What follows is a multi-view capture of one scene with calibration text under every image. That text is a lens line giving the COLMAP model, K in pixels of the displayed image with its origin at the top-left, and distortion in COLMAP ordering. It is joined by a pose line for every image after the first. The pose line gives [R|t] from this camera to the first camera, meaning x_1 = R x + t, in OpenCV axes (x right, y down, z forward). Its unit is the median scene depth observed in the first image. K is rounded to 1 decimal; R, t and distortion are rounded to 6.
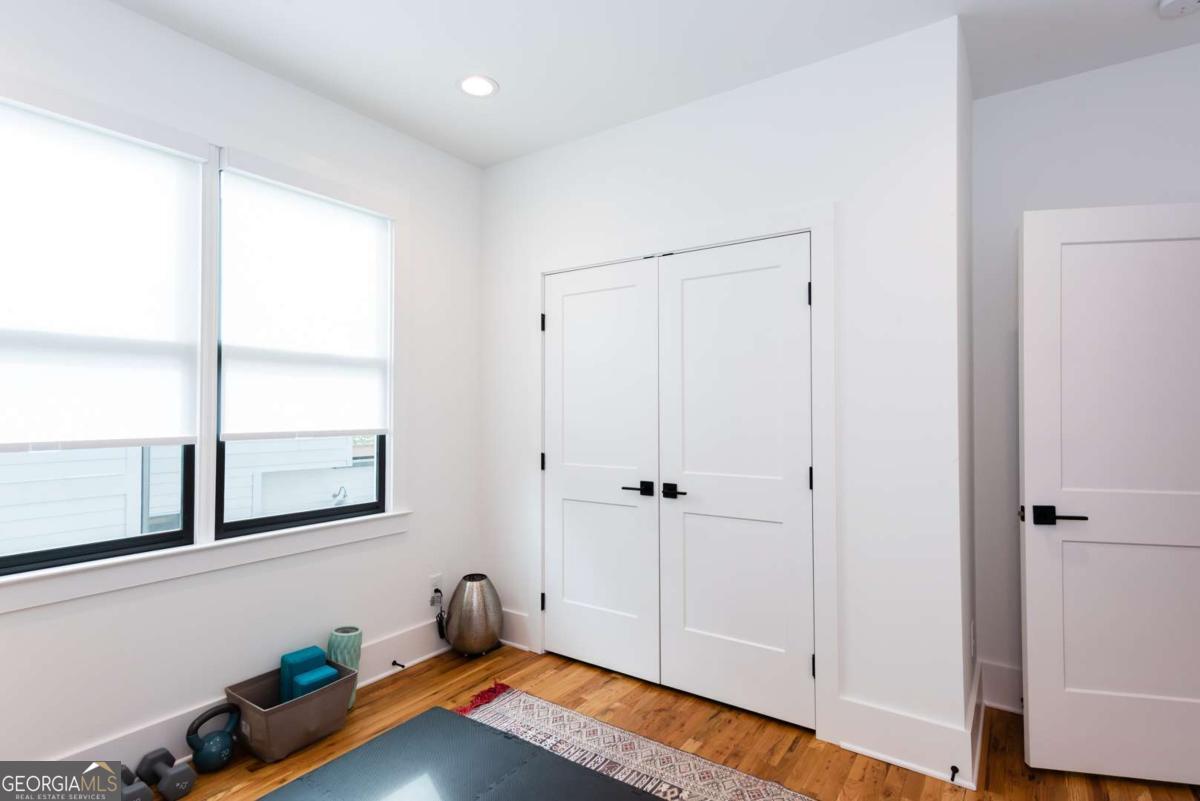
lens RADIAL K [[589.4, 0, 598.8], [0, 589.4, 404.1], [0, 0, 1]] dist [0.018594, 0.000175]
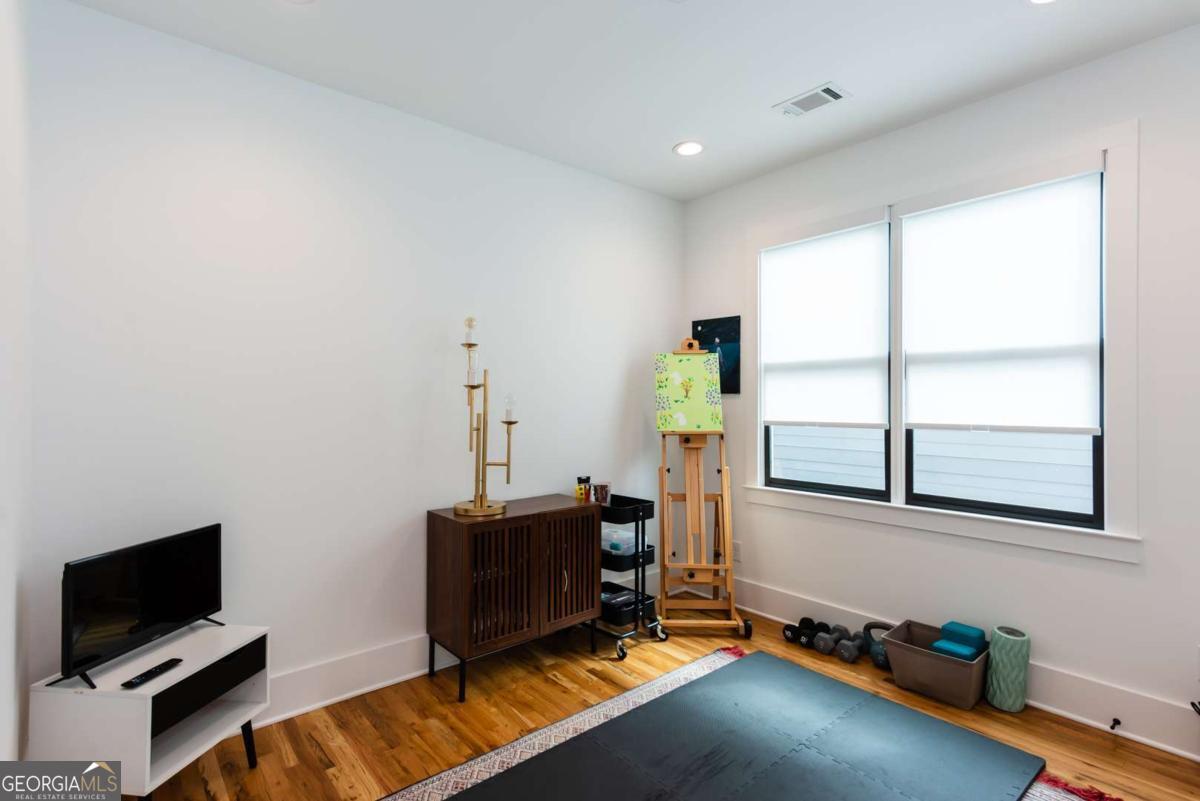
lens RADIAL K [[589.4, 0, 598.8], [0, 589.4, 404.1], [0, 0, 1]] dist [0.018594, 0.000175]
pose [[-0.250144, 0.011808, -0.968137, 0.762073], [0.016448, 0.999833, 0.007945, -0.011839], [0.968069, -0.013936, -0.250297, 0.663248]]
